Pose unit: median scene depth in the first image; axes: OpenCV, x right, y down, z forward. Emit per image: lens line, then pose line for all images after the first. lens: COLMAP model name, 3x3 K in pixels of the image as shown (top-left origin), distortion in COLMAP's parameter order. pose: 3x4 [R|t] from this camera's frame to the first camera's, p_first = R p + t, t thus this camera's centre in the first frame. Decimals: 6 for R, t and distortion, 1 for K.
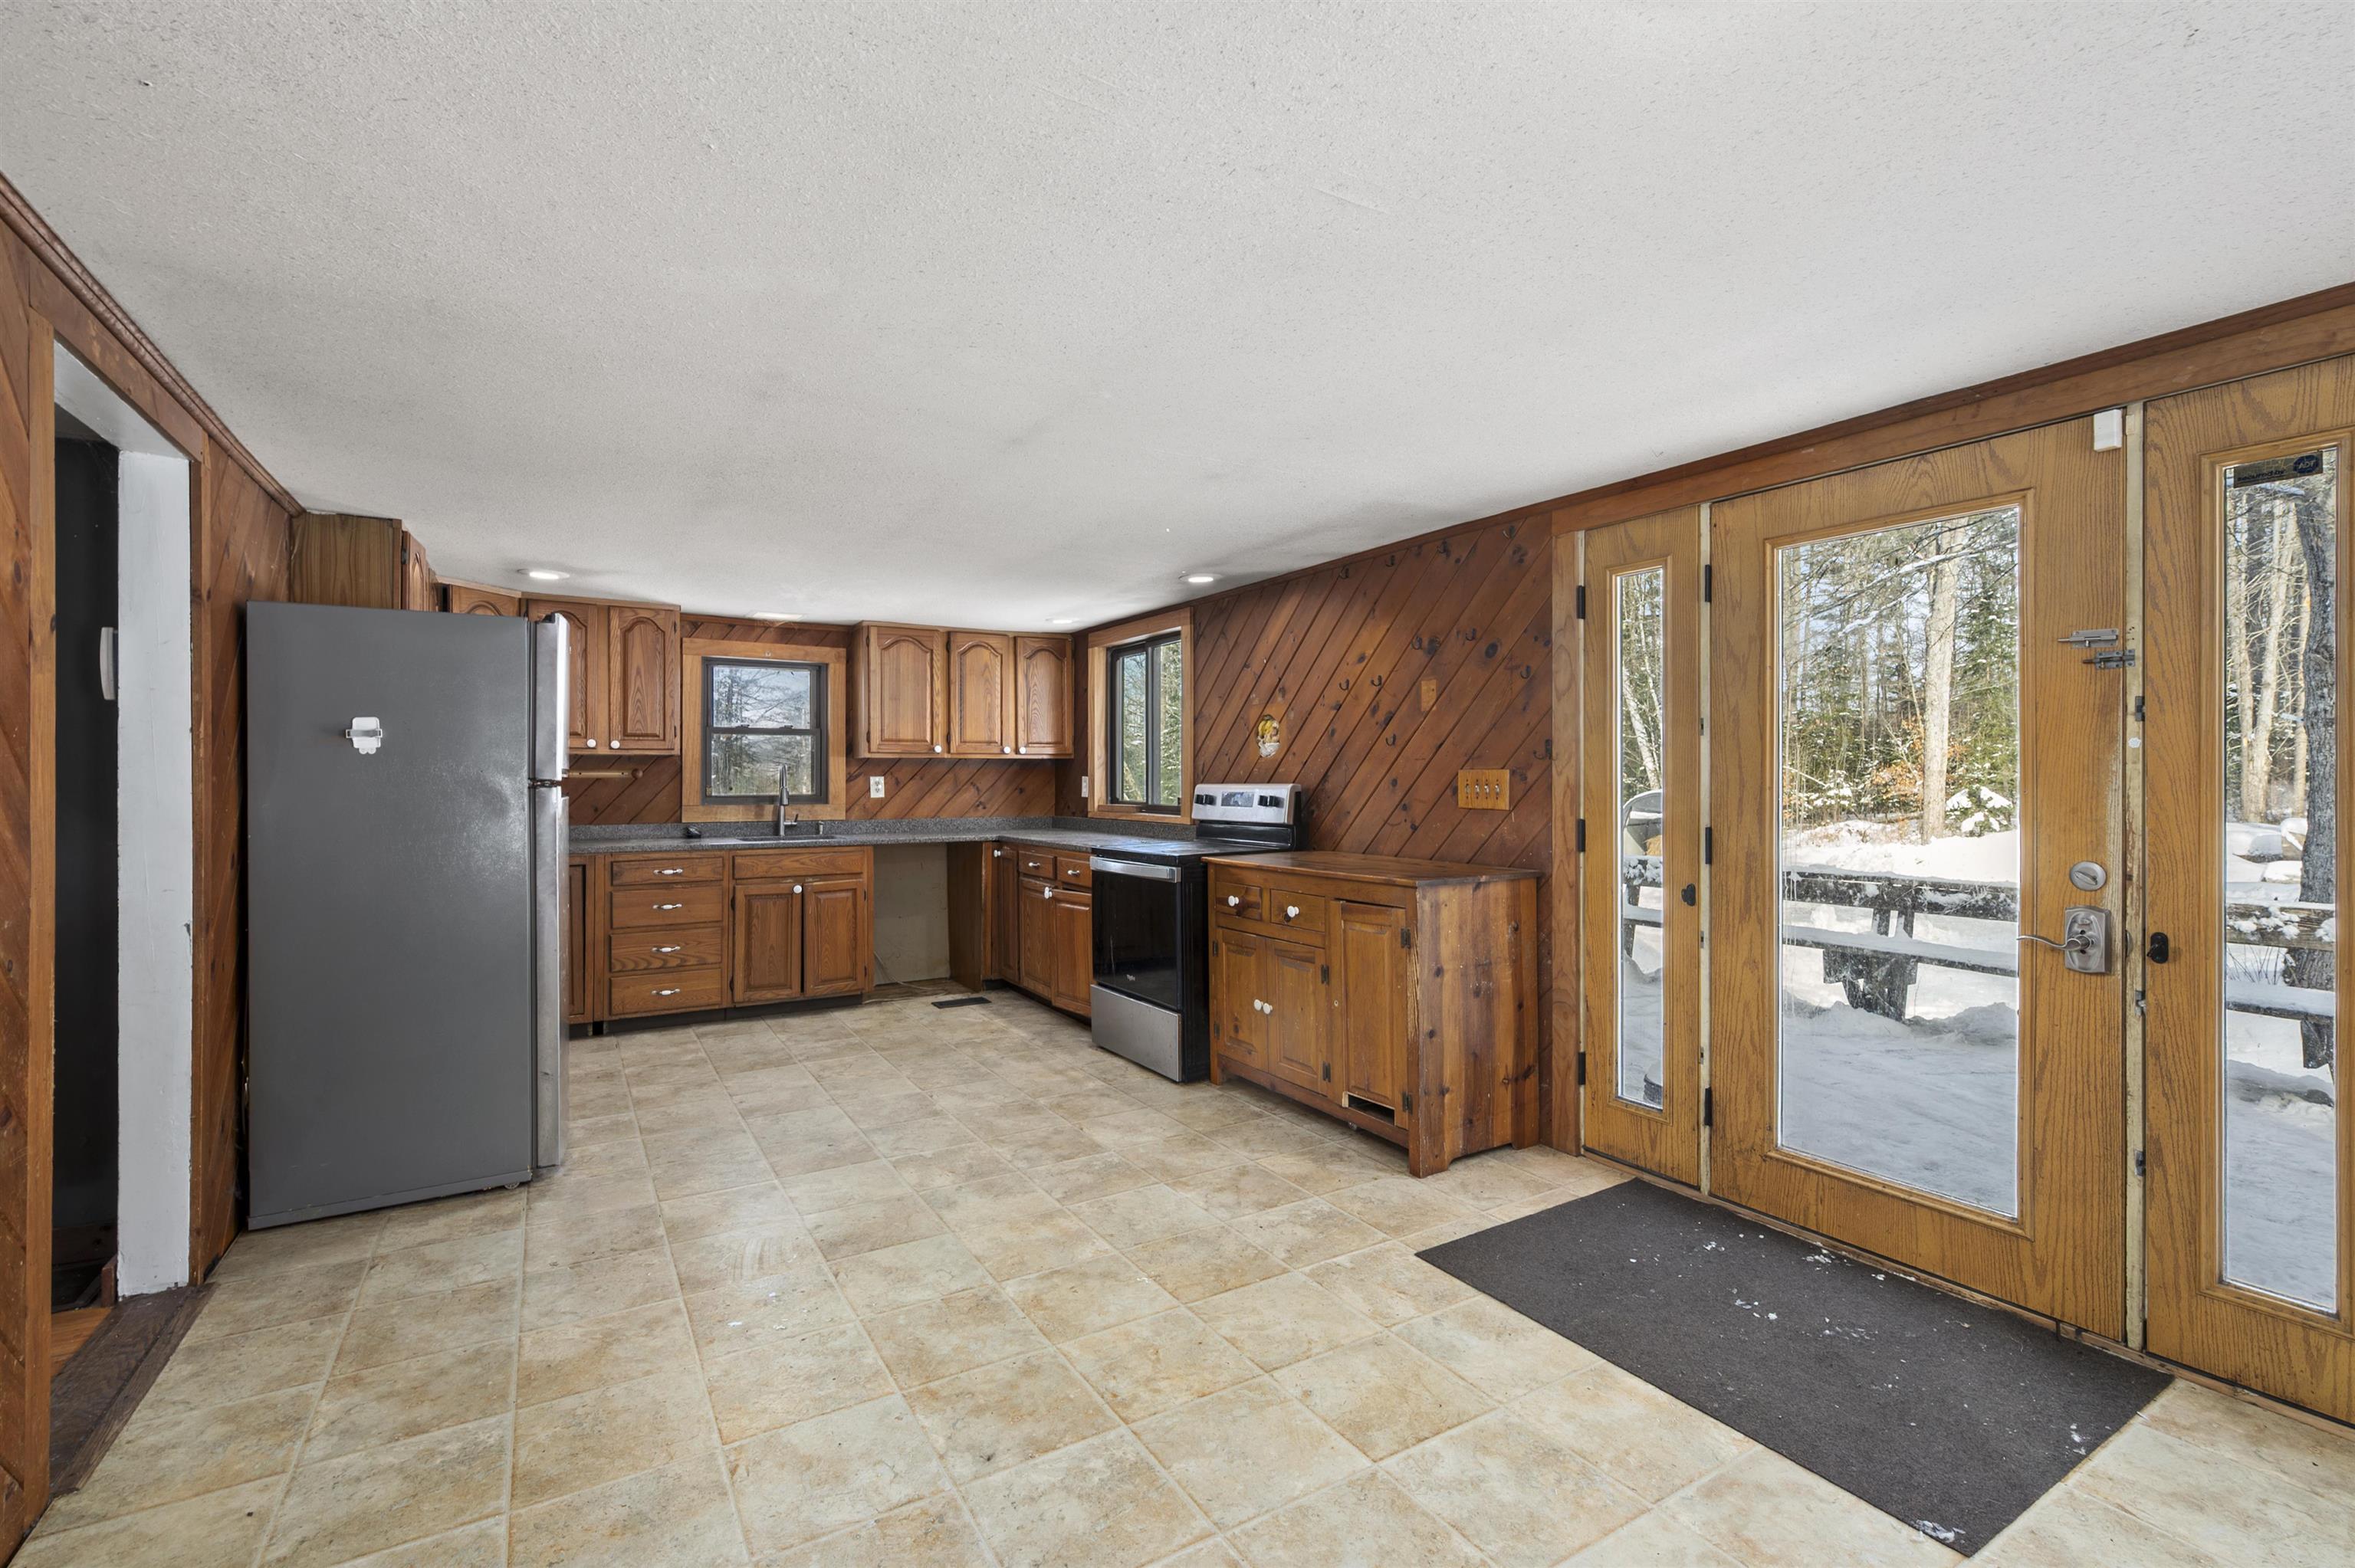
lens RADIAL K [[1038.5, 0, 1170.6], [0, 1038.5, 774.0], [0, 0, 1]] dist [0.003506, 0.000134]
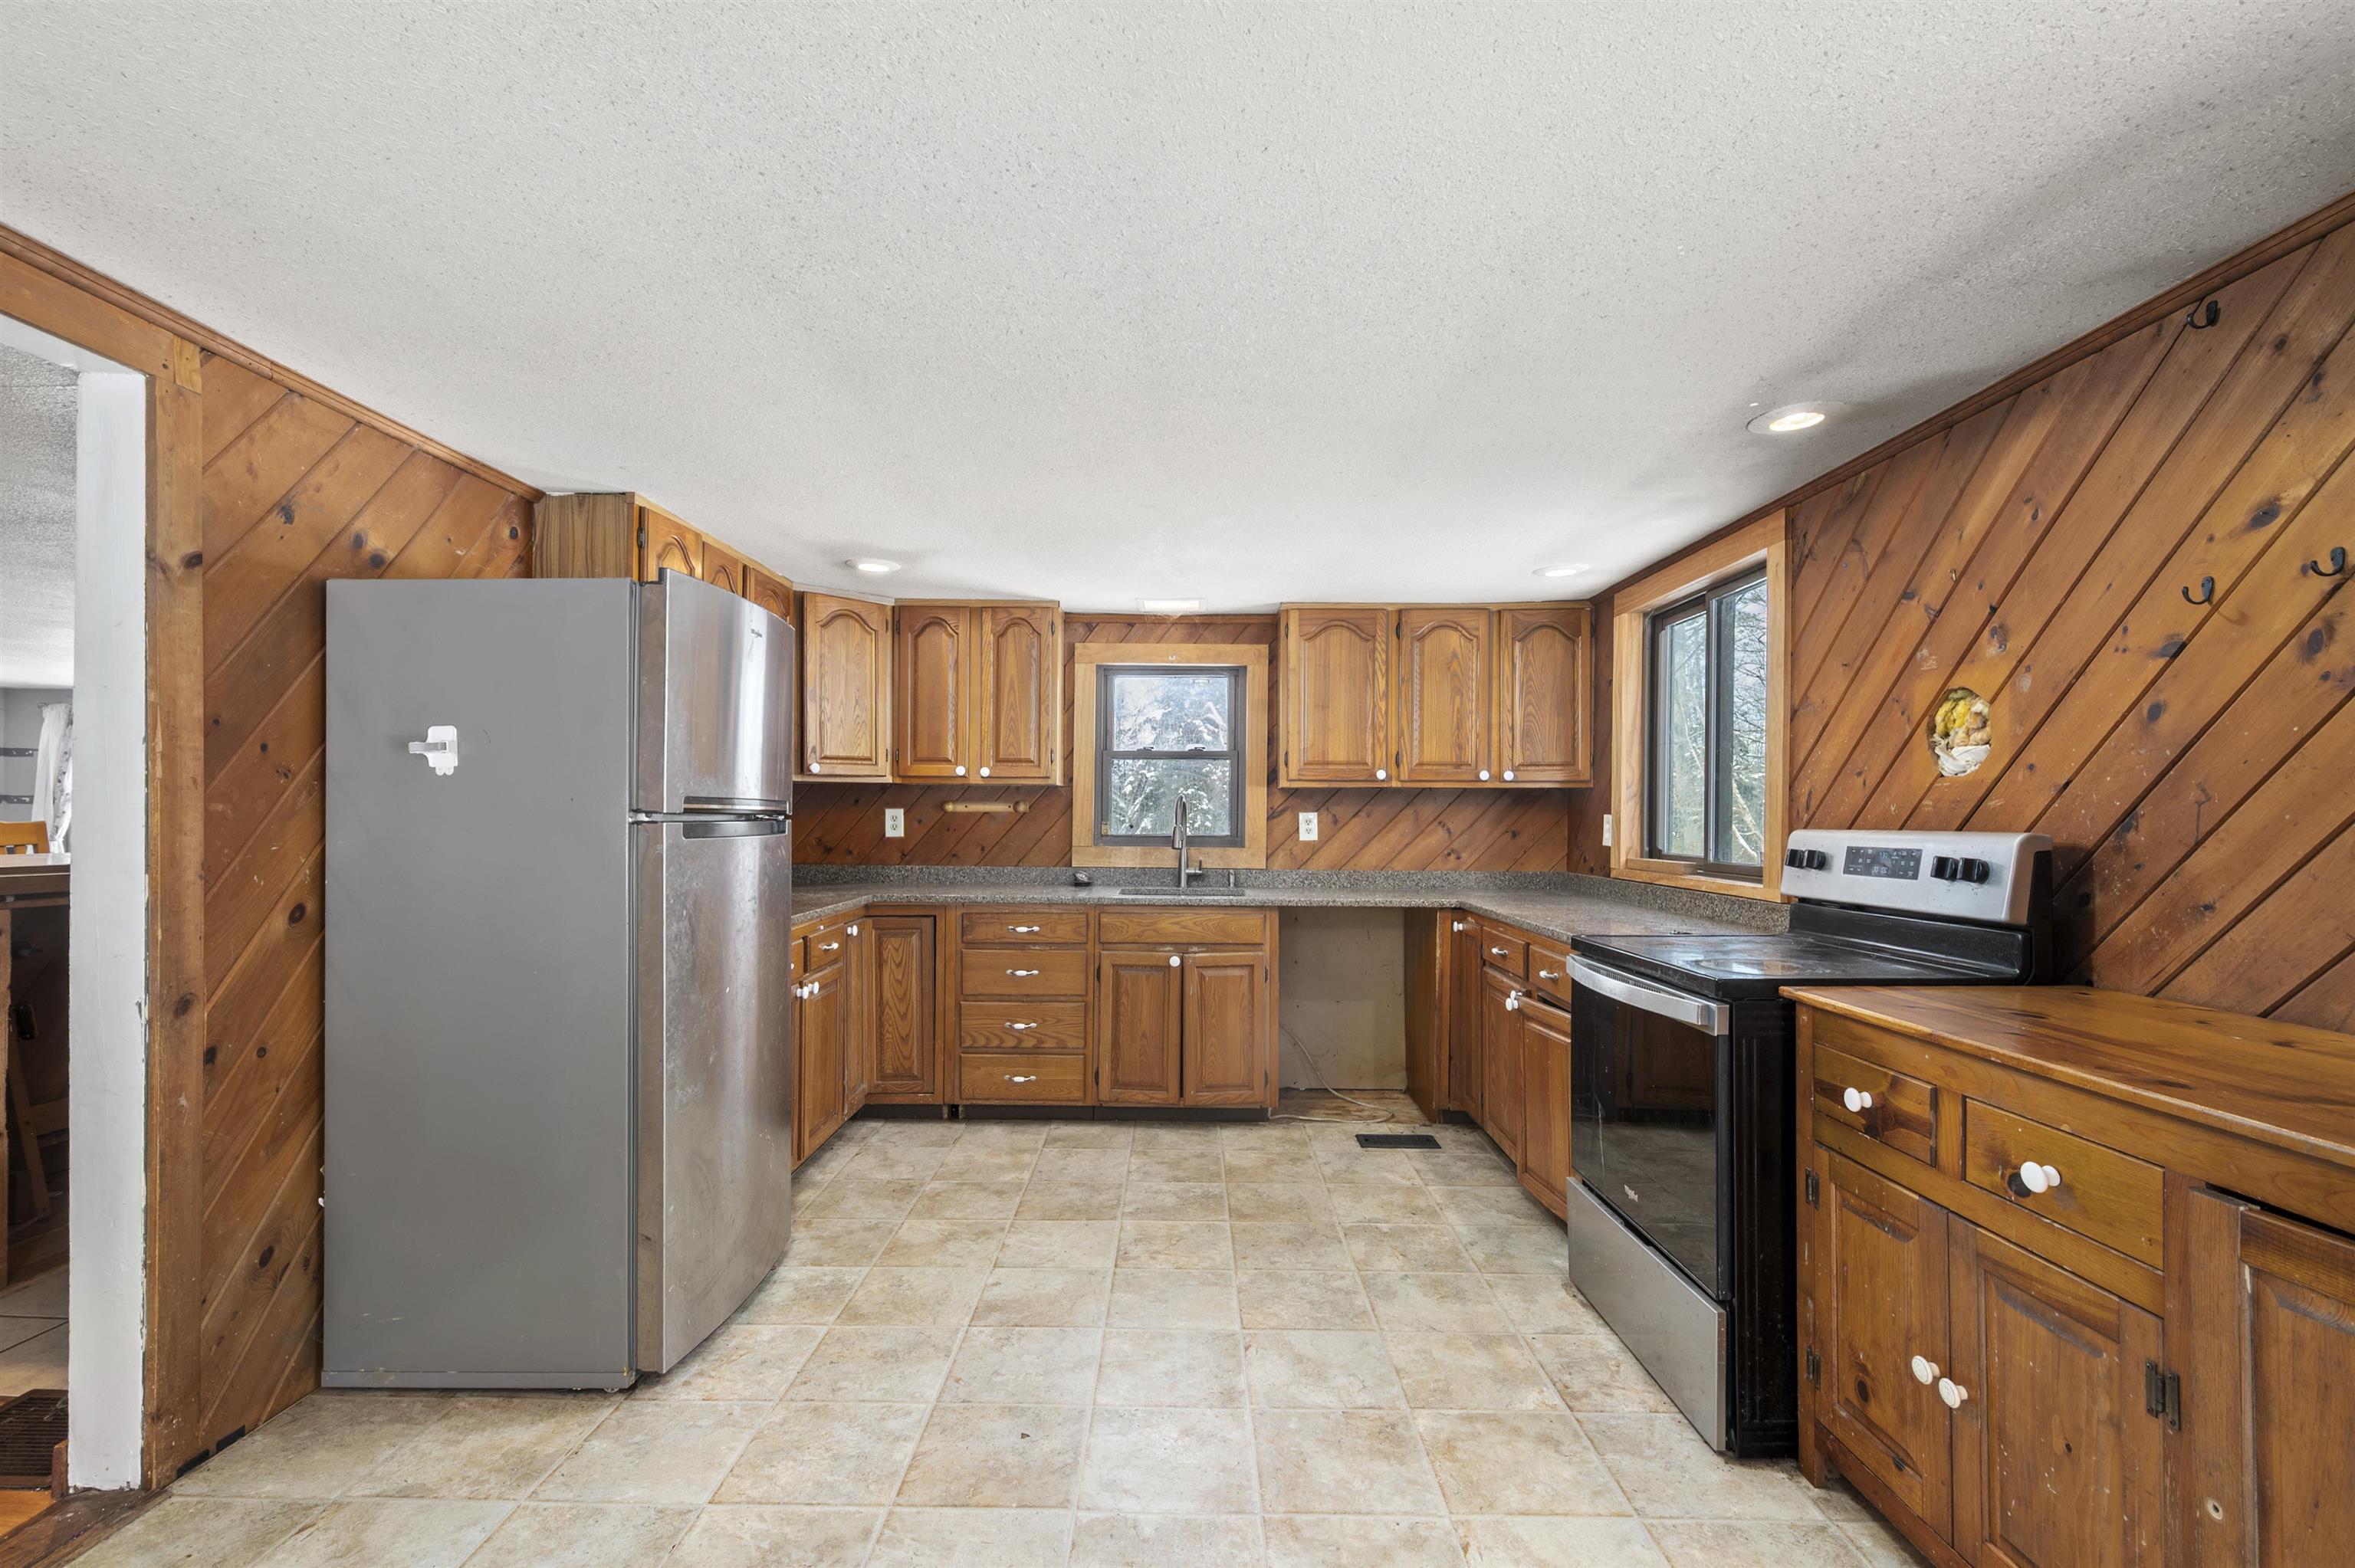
lens RADIAL K [[1038.5, 0, 1170.2], [0, 1038.5, 818.2], [0, 0, 1]] dist [0.003506, 0.000134]
pose [[0.851355, 0.008930, -0.524514, 0.031848], [-0.005828, 0.999954, 0.007565, 0.001530], [0.524558, -0.003384, 0.851368, 0.354565]]
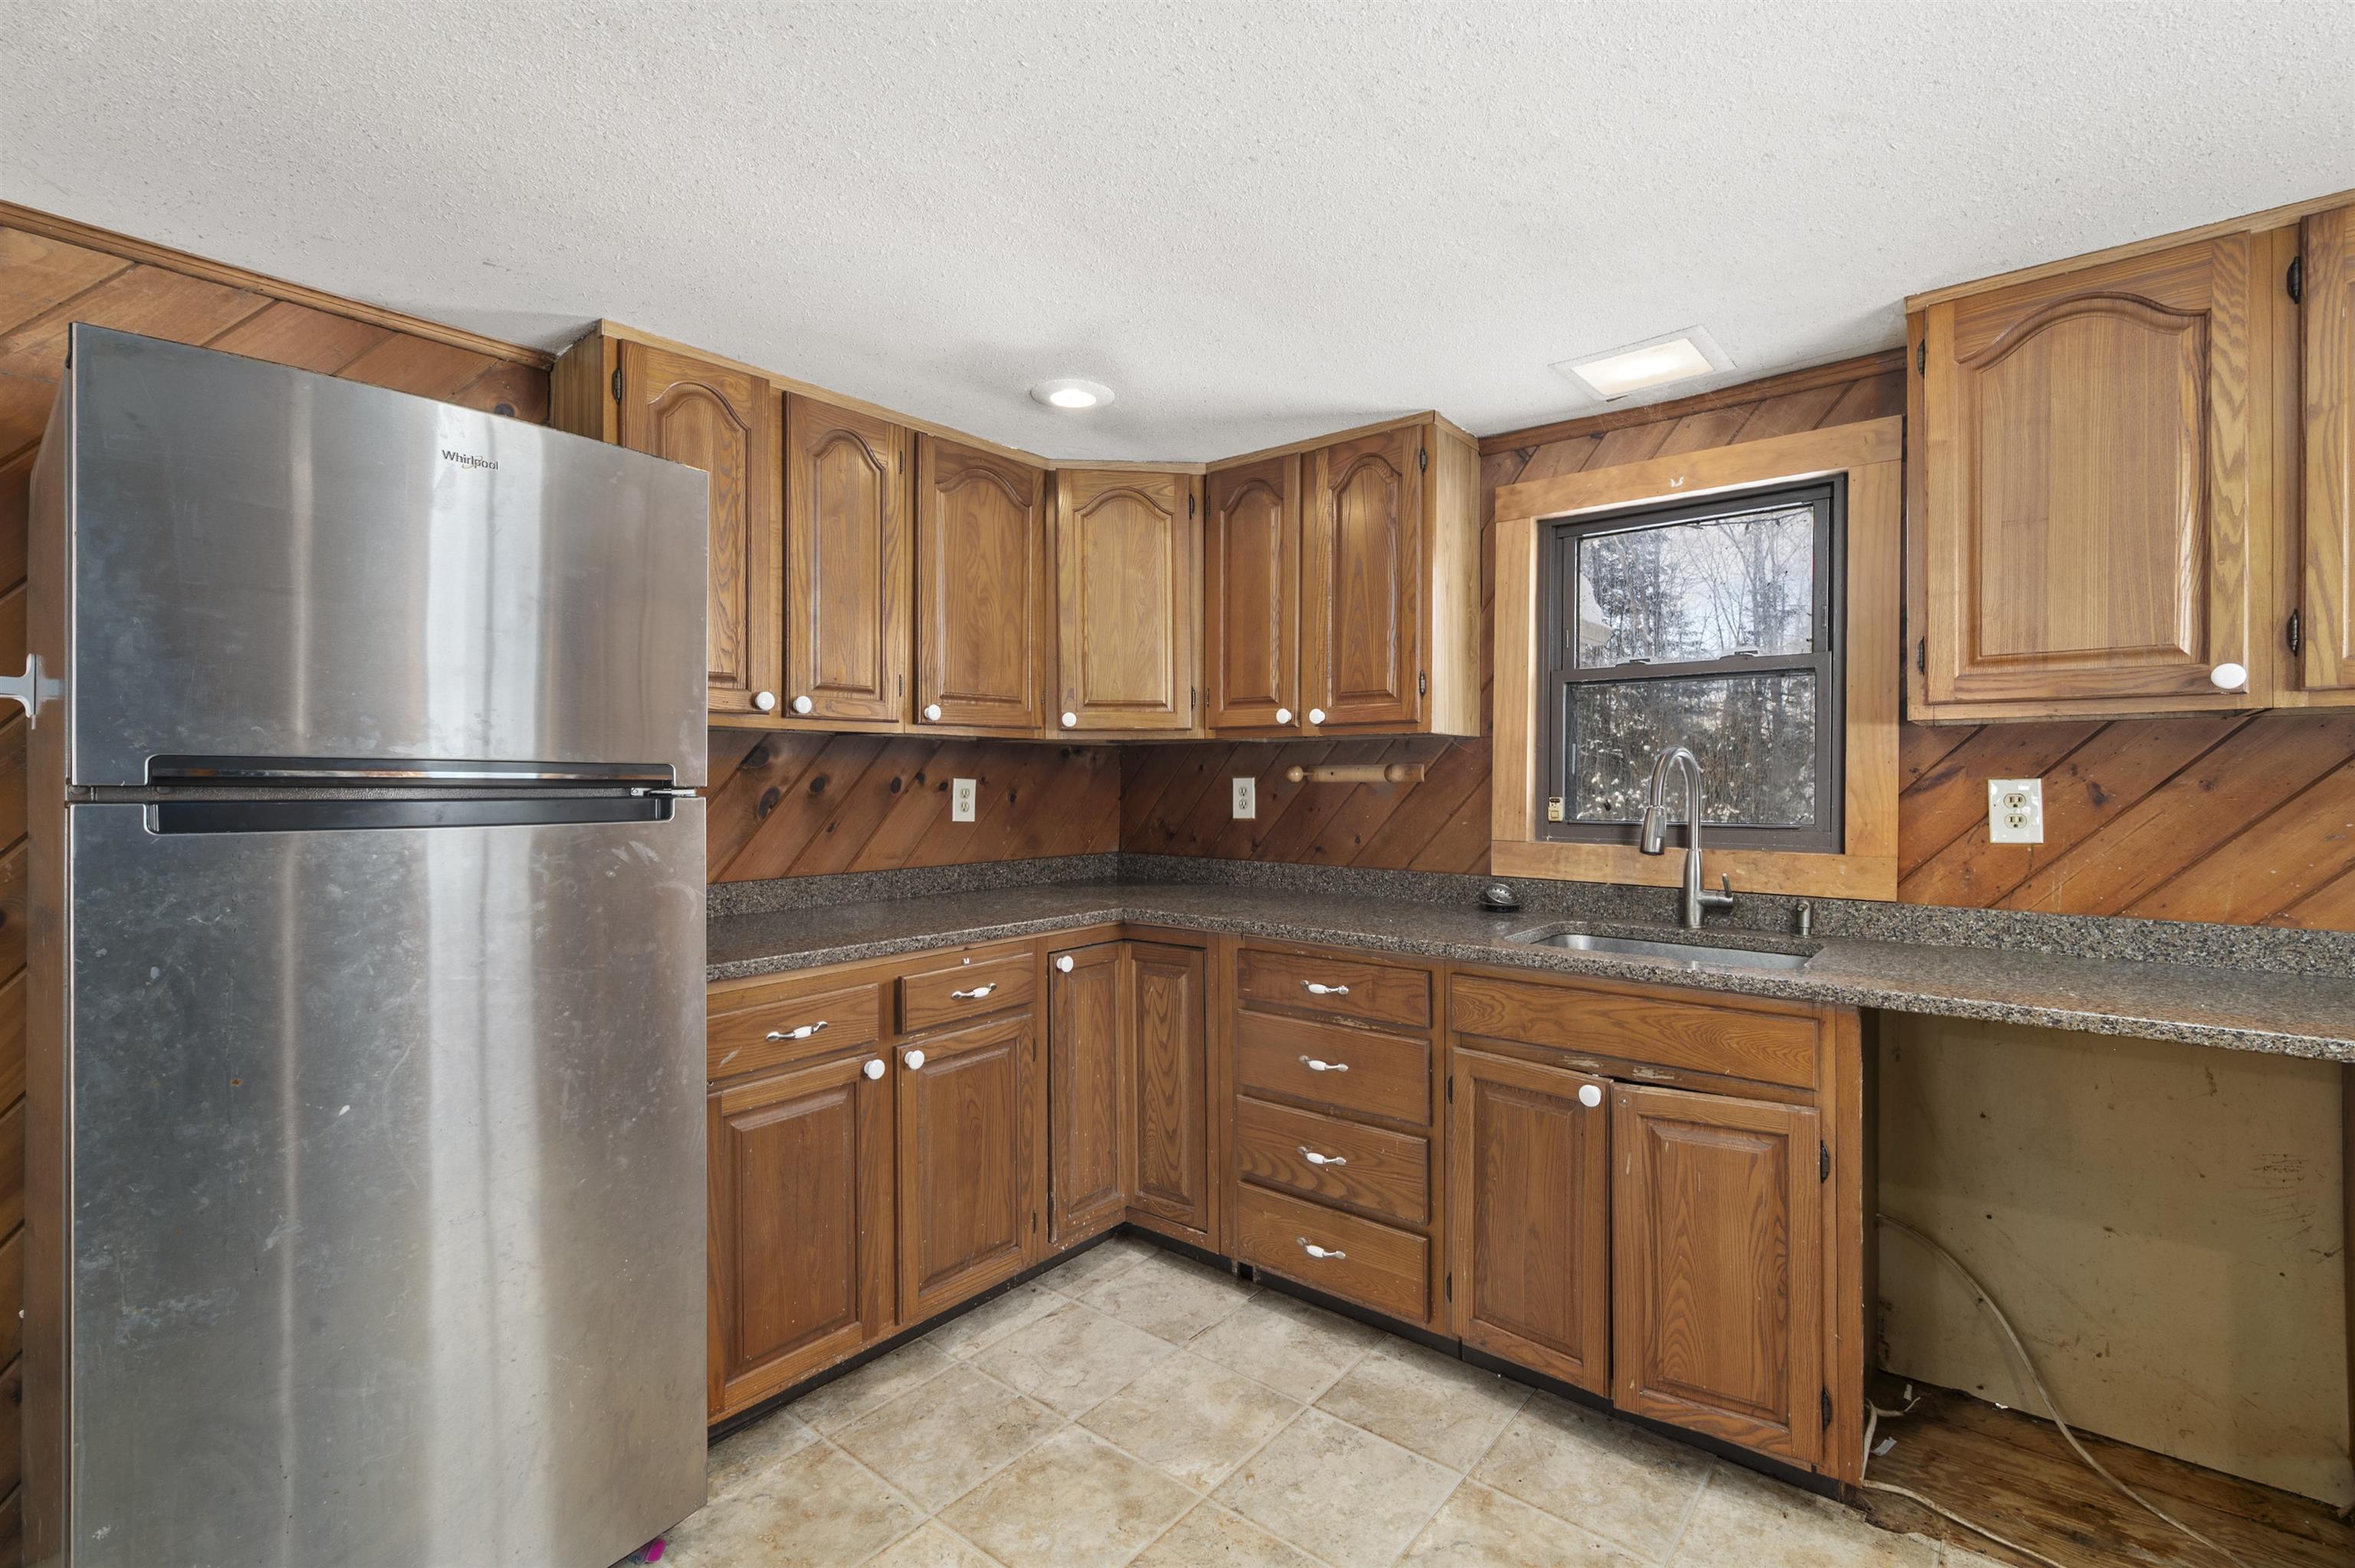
lens RADIAL K [[1038.5, 0, 1187.3], [0, 1038.5, 789.1], [0, 0, 1]] dist [0.003506, 0.000134]
pose [[0.336829, 0.009006, -0.941523, -0.070506], [0.001783, 0.999946, 0.010203, 0.001925], [0.941564, -0.005115, 0.336795, 0.744701]]
